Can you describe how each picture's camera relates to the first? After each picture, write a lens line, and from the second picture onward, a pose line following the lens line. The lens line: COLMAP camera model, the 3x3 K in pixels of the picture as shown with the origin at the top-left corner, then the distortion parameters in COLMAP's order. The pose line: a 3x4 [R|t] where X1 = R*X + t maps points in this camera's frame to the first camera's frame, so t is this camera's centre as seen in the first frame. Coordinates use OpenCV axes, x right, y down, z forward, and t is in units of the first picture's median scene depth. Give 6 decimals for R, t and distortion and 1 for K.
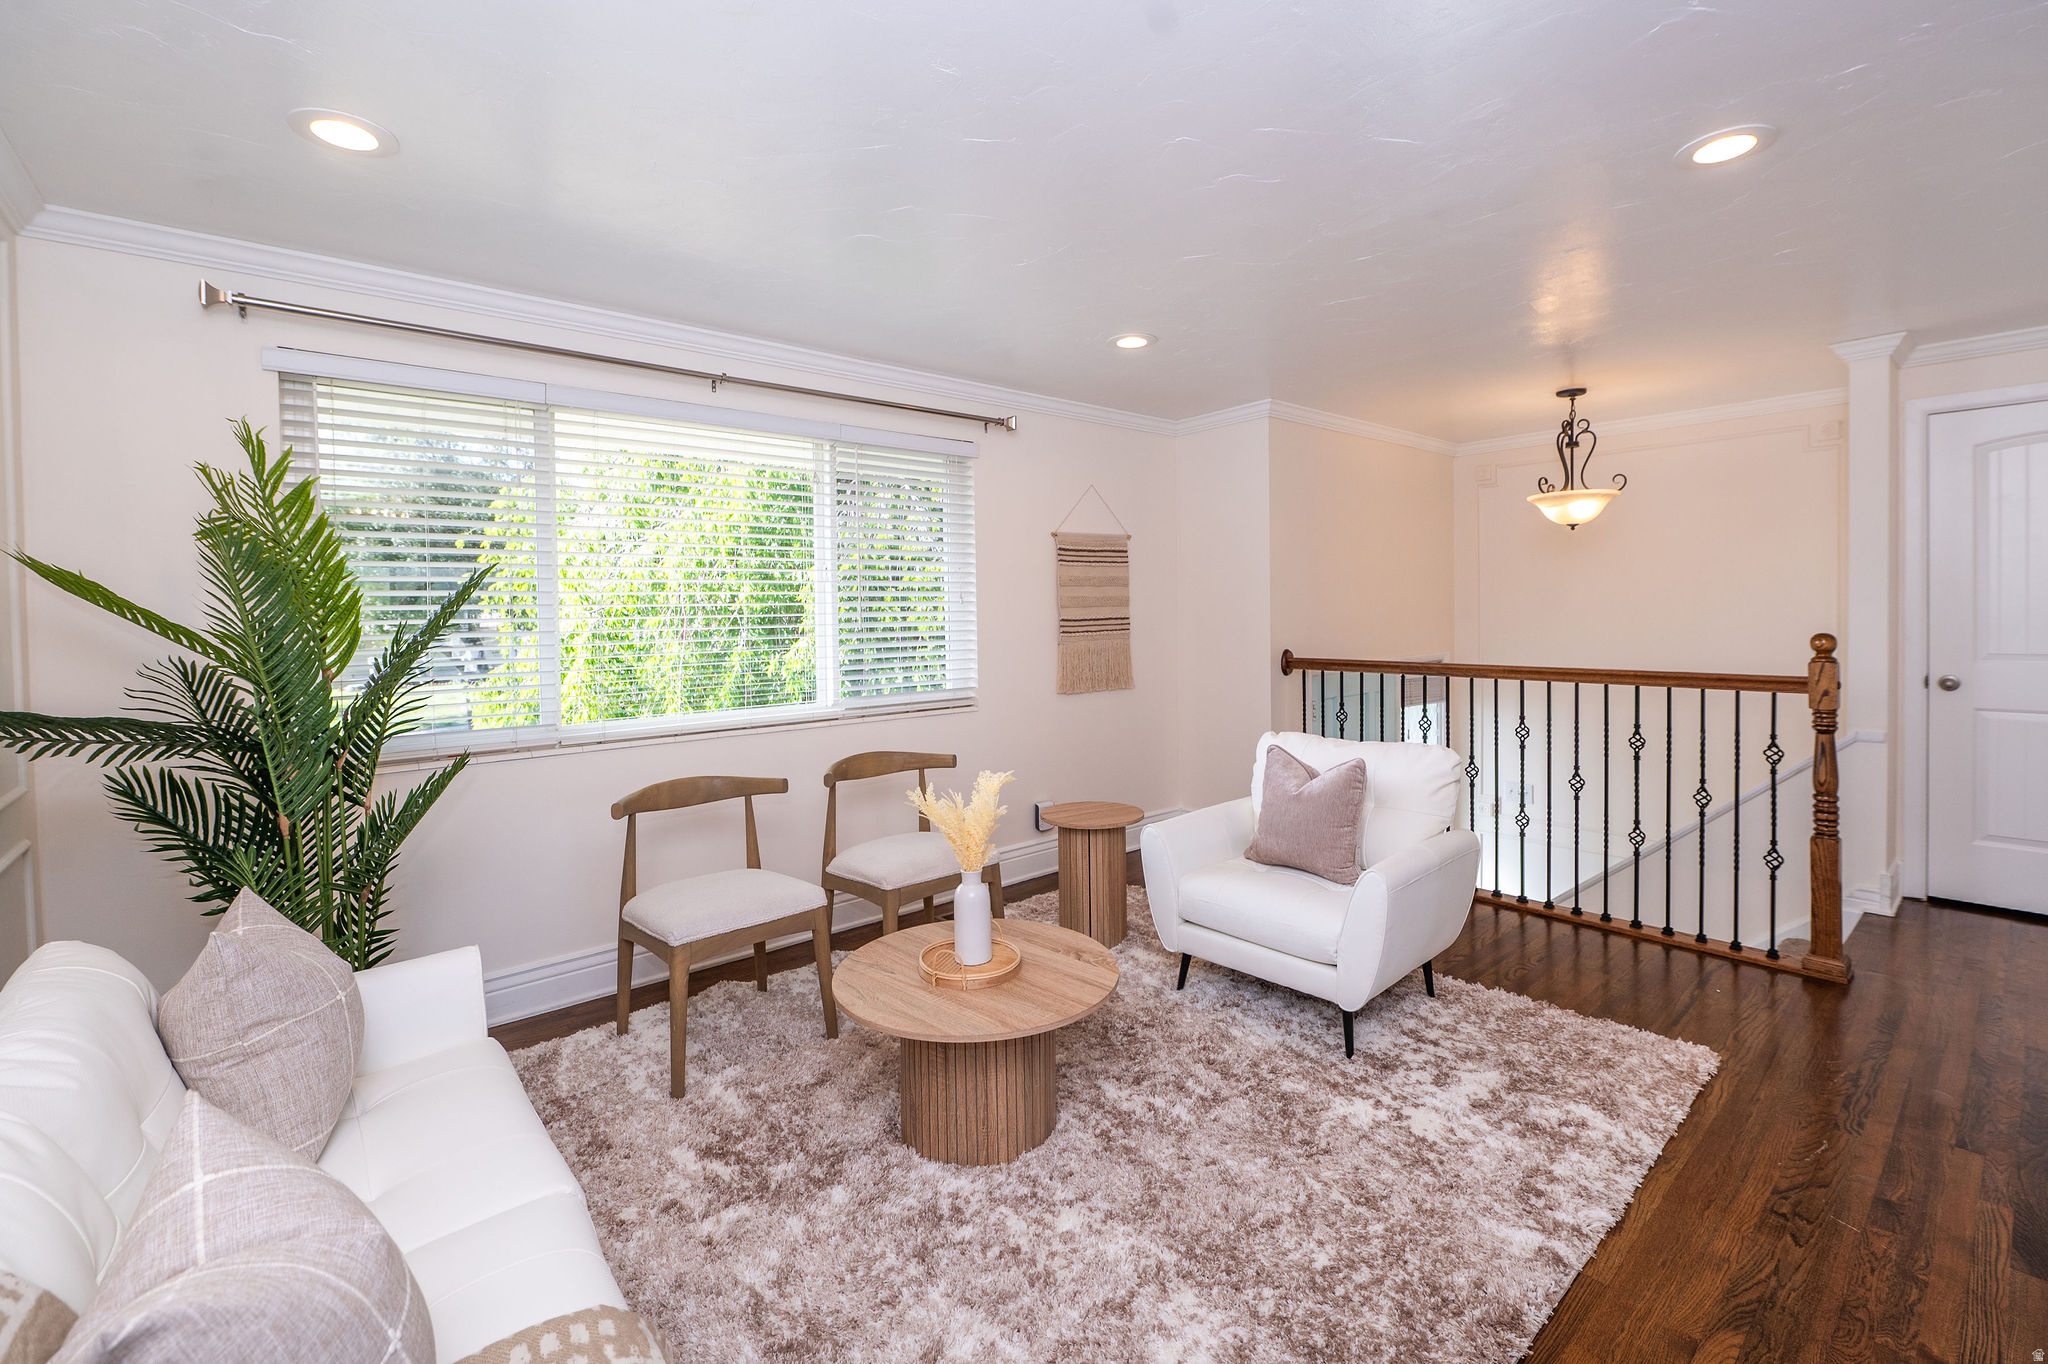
lens RADIAL K [[869.6, 0, 1023.9], [0, 869.6, 631.6], [0, 0, 1]] dist [0.002350, 0.000222]
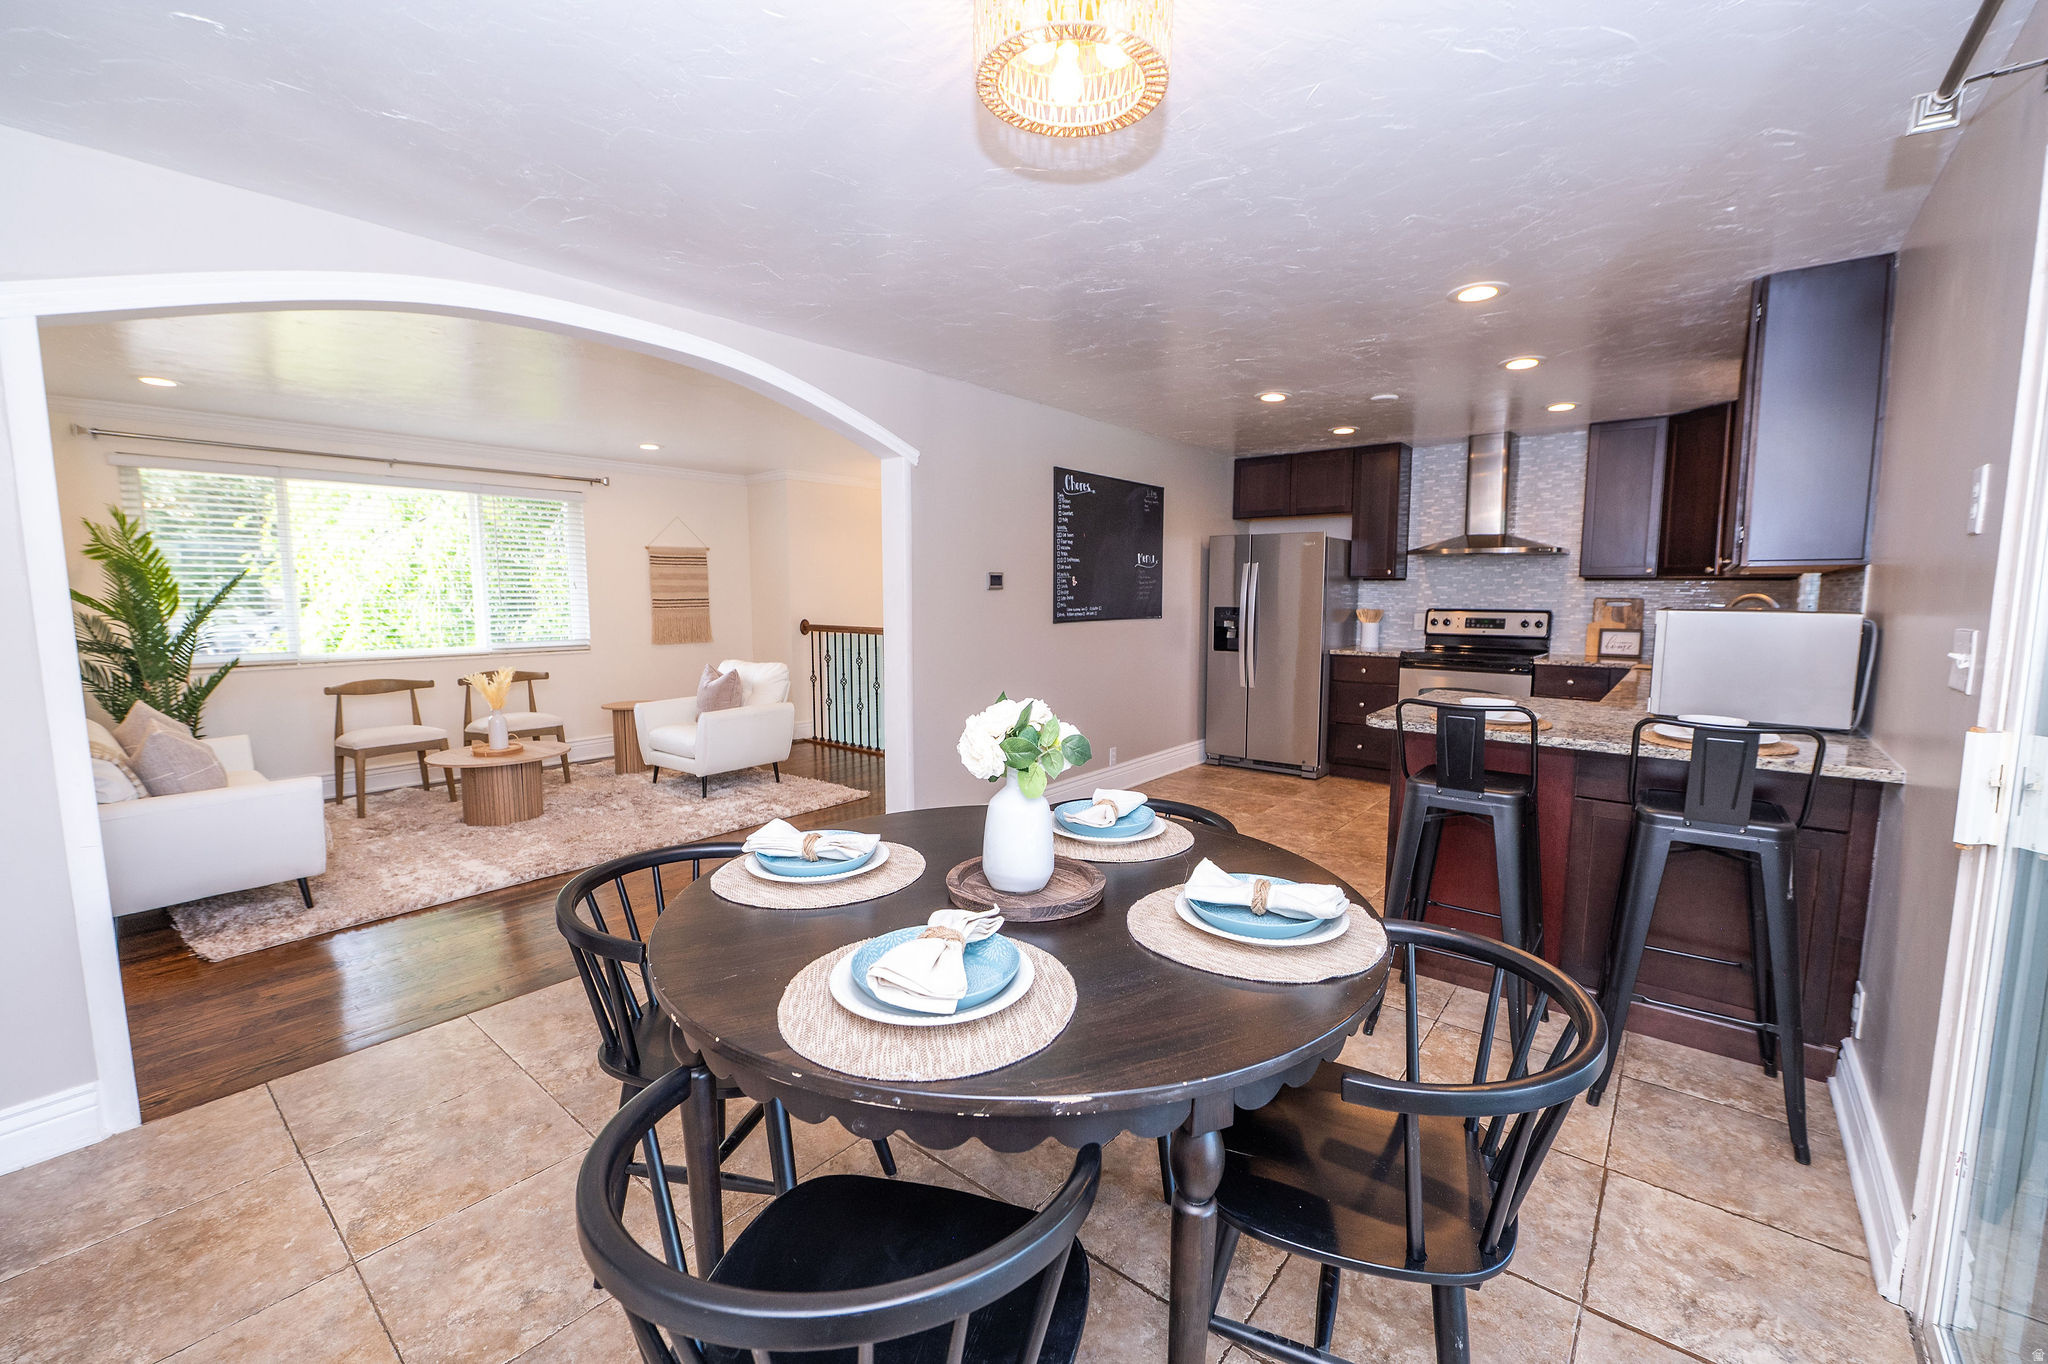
lens RADIAL K [[823.2, 0, 1024.0], [0, 823.2, 682.0], [0, 0, 1]] dist [-0.001790, -0.000478]
pose [[0.984039, -0.003105, 0.177926, 0.826237], [-0.012091, 0.996371, 0.084258, 0.003929], [-0.177541, -0.085064, 0.980430, -1.220296]]
